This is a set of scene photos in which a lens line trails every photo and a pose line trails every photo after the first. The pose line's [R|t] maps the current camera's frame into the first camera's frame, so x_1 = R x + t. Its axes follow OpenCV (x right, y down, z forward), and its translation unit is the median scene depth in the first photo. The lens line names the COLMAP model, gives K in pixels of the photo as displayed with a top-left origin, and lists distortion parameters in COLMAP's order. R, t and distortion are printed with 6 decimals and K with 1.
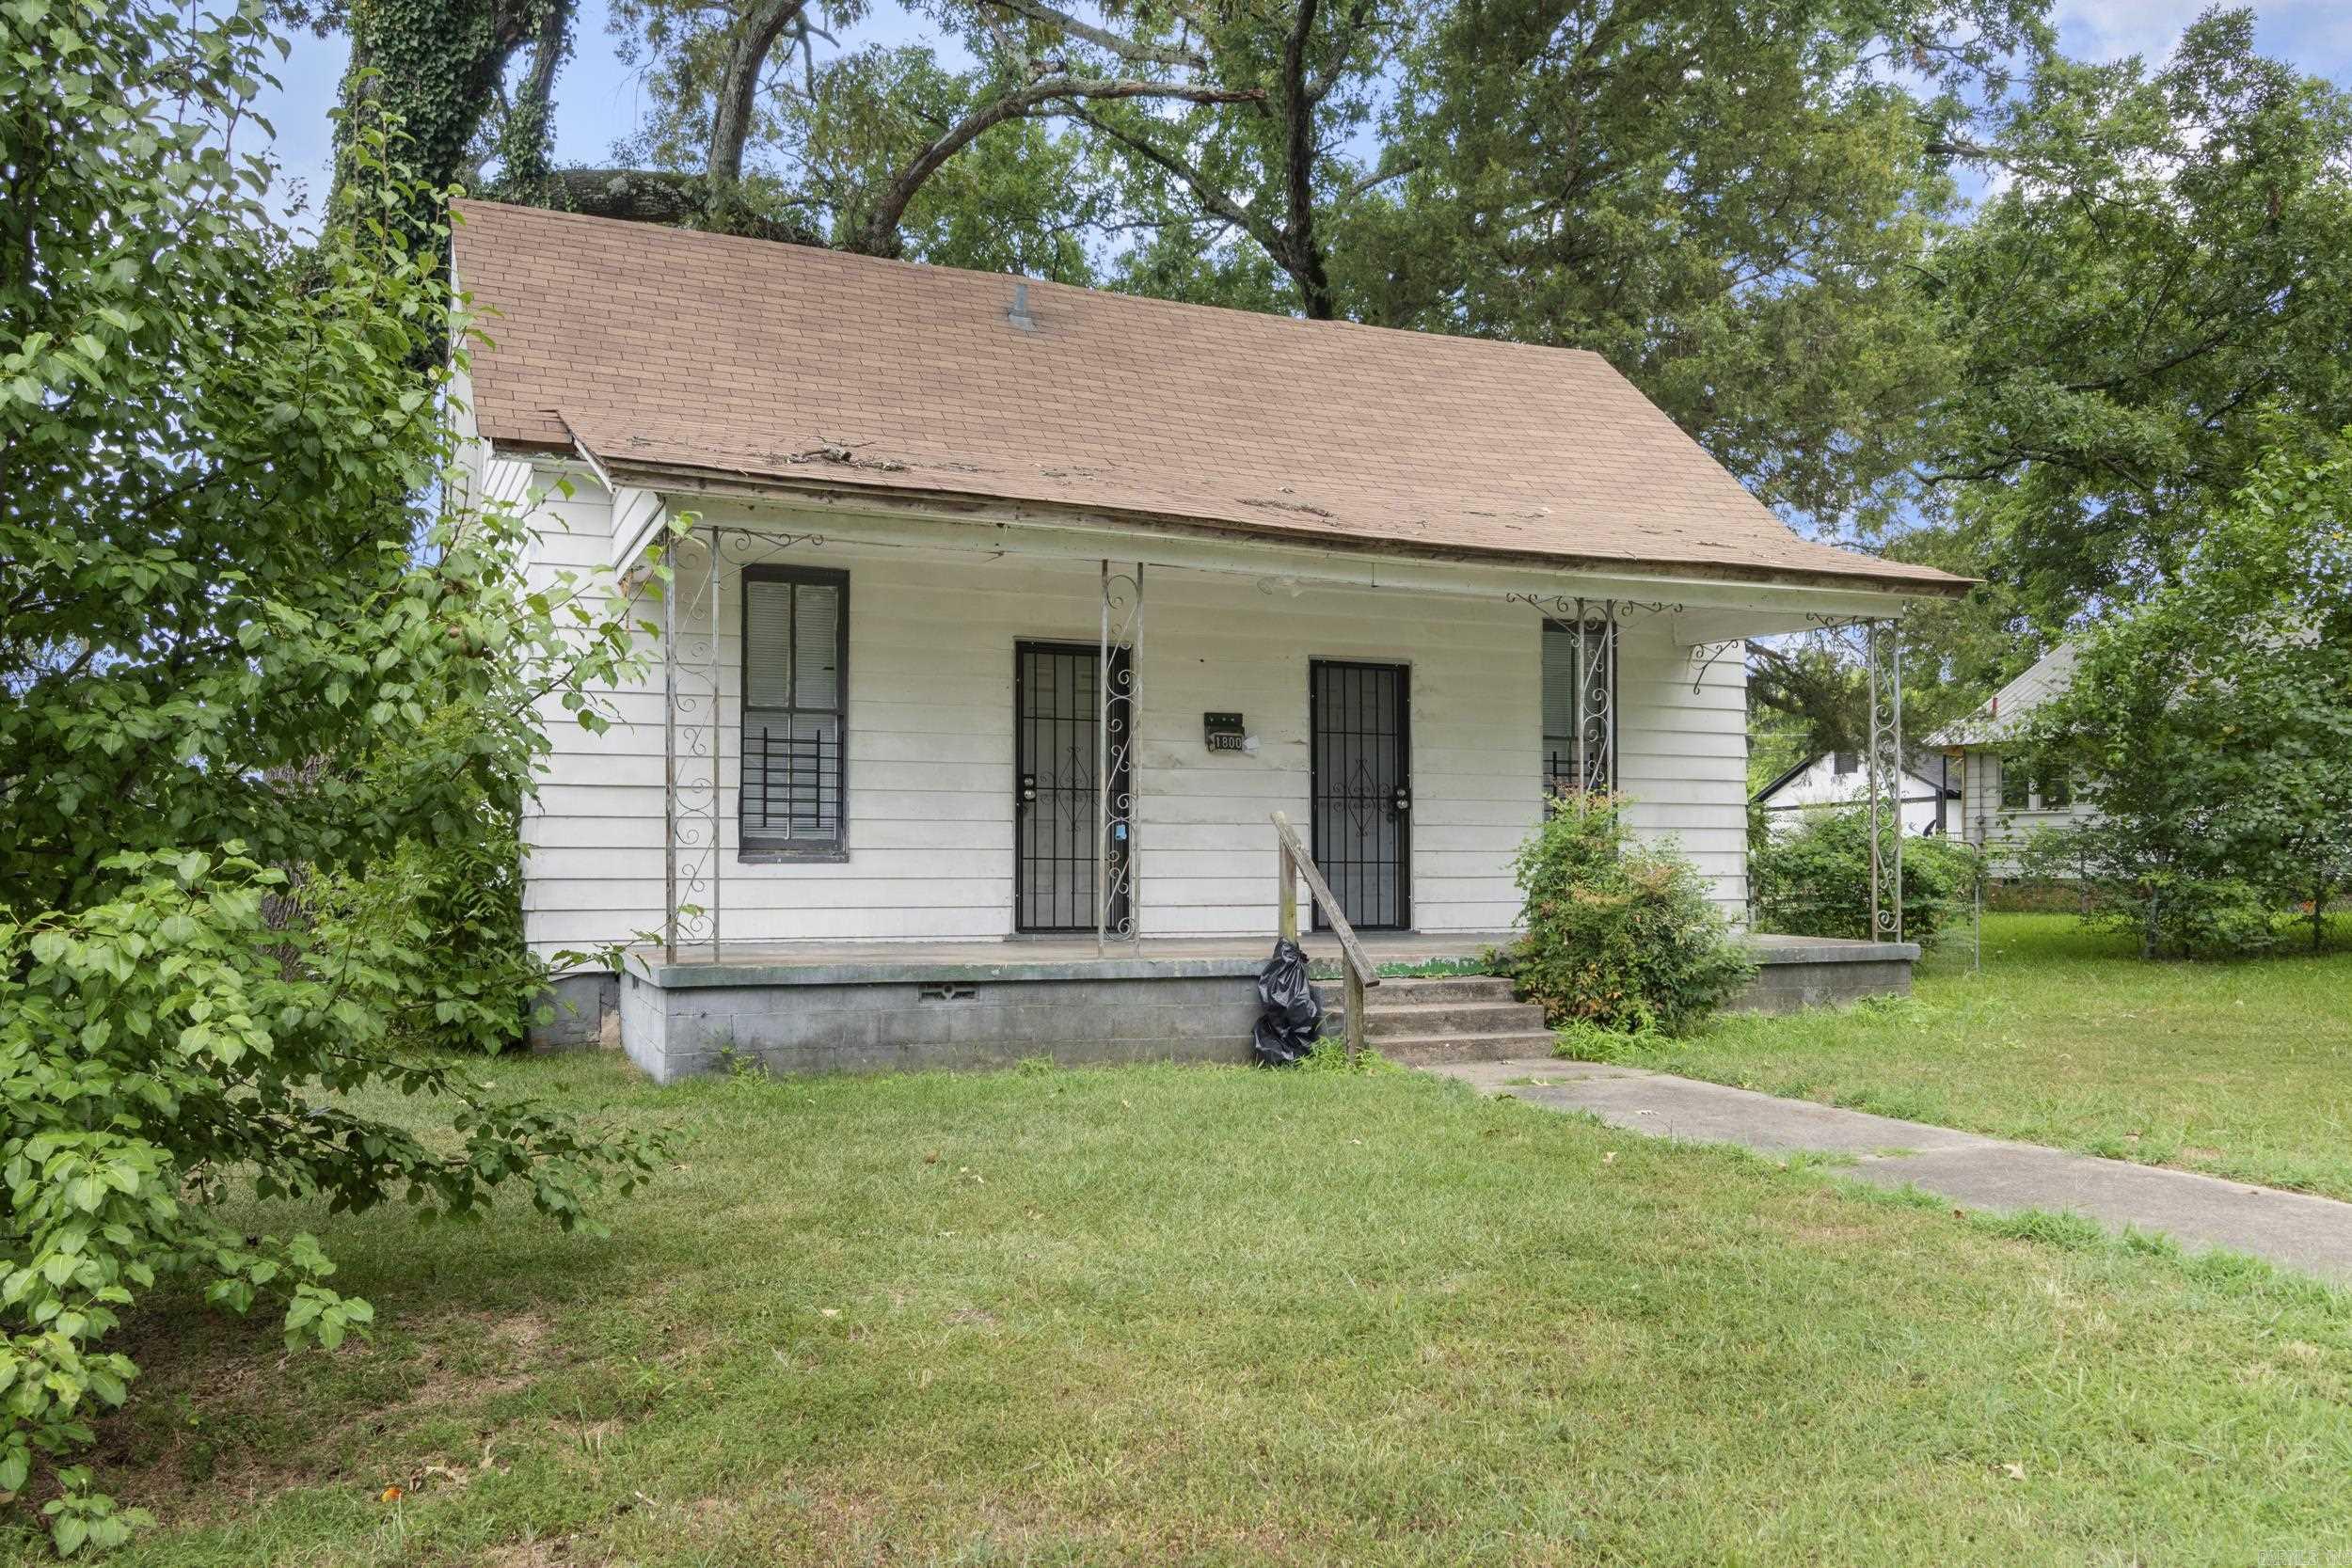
lens RADIAL K [[1835.5, 0, 1174.2], [0, 1835.5, 867.9], [0, 0, 1]] dist [0.001881, -0.006086]
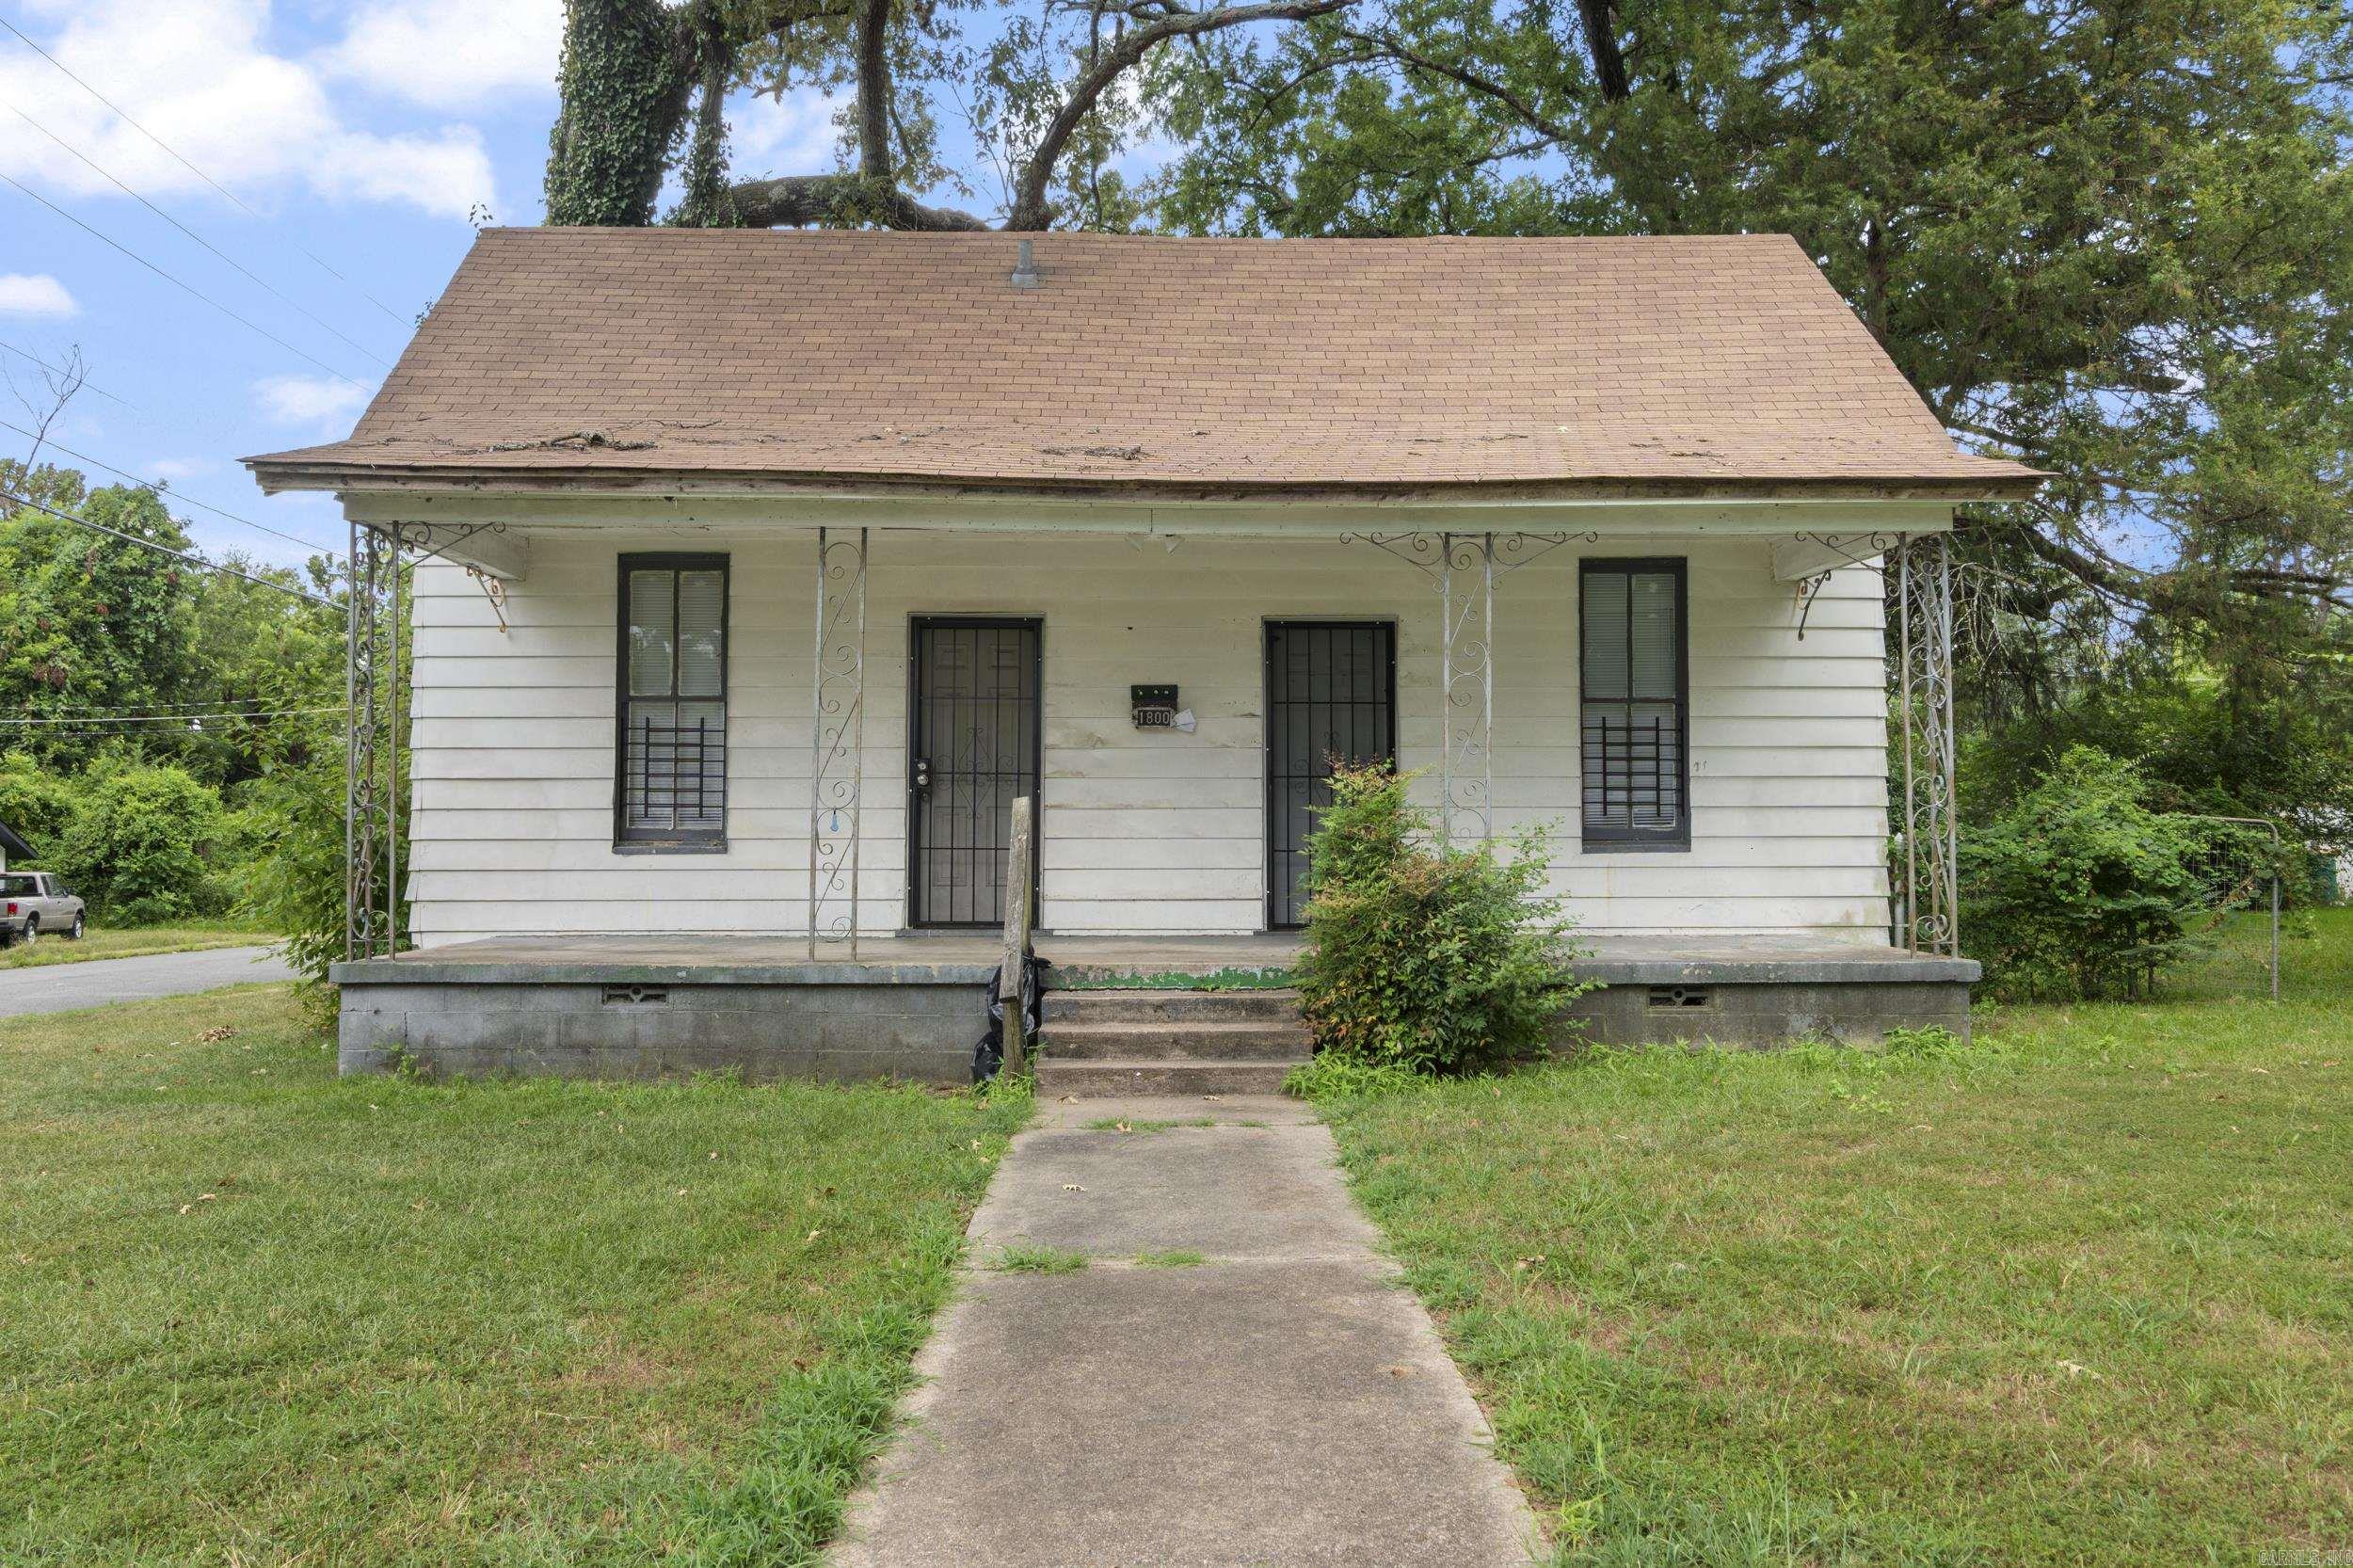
lens RADIAL K [[1846.0, 0, 1176.5], [0, 1846.0, 784.0], [0, 0, 1]] dist [0.001246, -0.002633]
pose [[0.925470, -0.014176, -0.378555, 0.411806], [0.002196, 0.999484, -0.032058, -0.007767], [0.378813, 0.028837, 0.925024, 0.186111]]
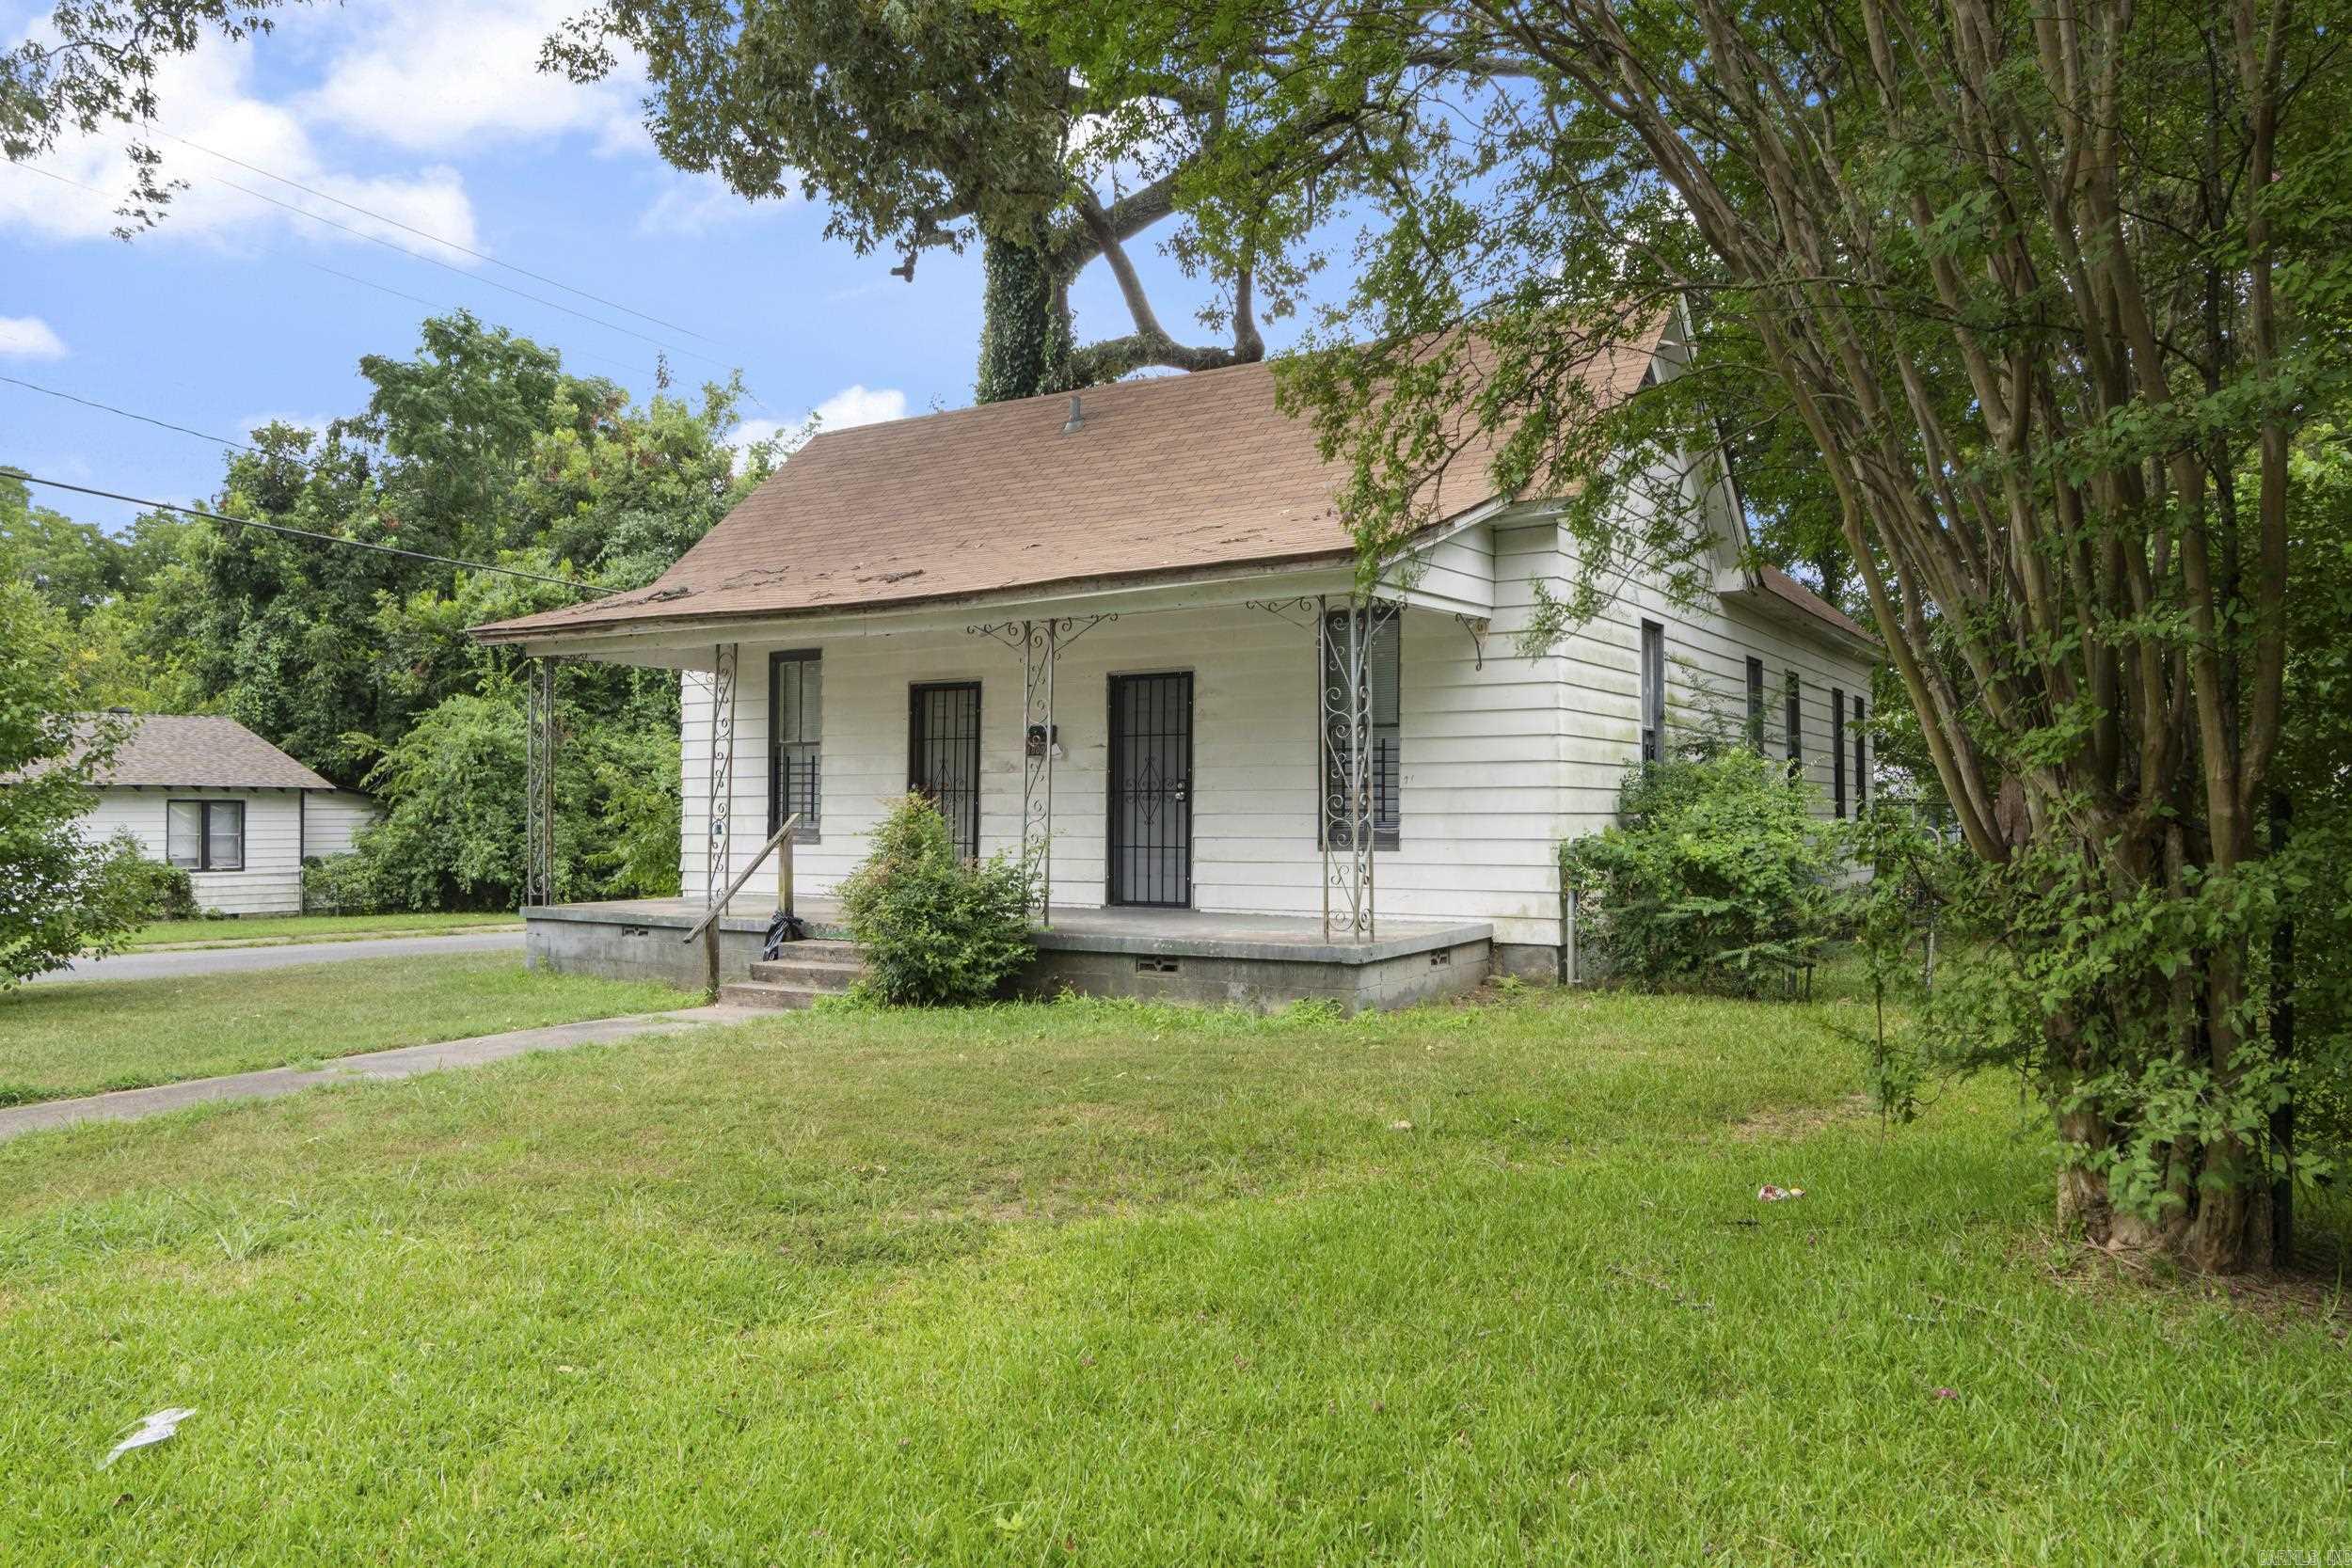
lens RADIAL K [[1652.1, 0, 1176.0], [0, 1652.1, 784.0], [0, 0, 1]] dist [0.003325, 0.000361]
pose [[0.551280, -0.018219, -0.834121, 1.100784], [0.001515, 0.999782, -0.020835, -0.023794], [0.834319, 0.010222, 0.551188, 0.500446]]
